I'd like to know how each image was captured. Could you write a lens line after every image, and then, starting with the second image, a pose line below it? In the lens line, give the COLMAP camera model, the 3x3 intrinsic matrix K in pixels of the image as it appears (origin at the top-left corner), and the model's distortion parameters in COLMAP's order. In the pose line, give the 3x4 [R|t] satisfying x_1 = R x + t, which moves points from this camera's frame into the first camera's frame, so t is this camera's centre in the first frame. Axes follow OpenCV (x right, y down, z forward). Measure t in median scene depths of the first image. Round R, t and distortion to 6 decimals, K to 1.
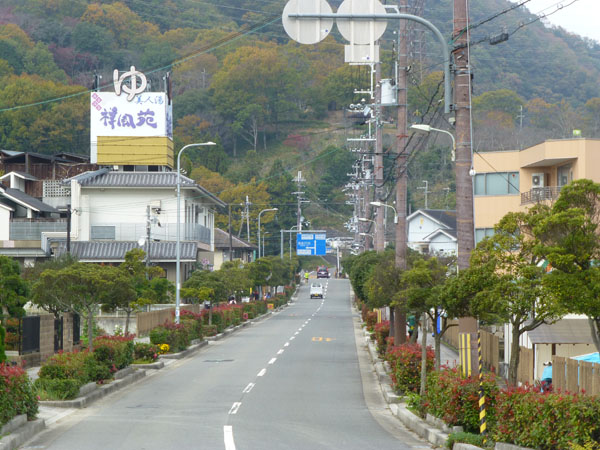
lens RADIAL K [[2404.5, 0, 300.0], [0, 2404.5, 225.1], [0, 0, 1]] dist [0.030165, 0.000000]
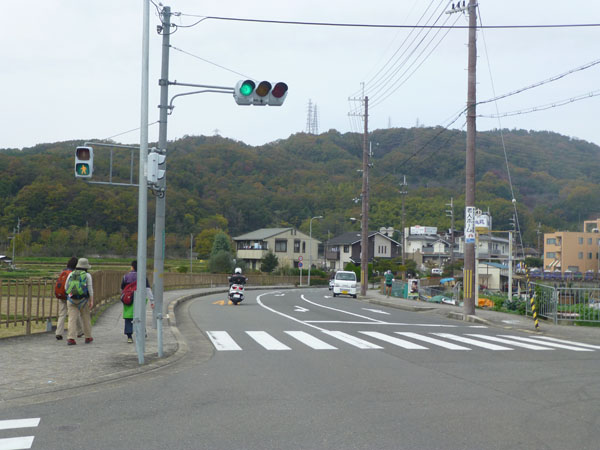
lens RADIAL K [[771.3, 0, 299.4], [0, 771.3, 224.8], [0, 0, 1]] dist [-0.005080, 0.000000]
pose [[0.919465, -0.001198, -0.393170, 0.153519], [-0.006562, 0.999809, -0.018391, -0.014028], [0.393117, 0.019490, 0.919282, -0.267433]]
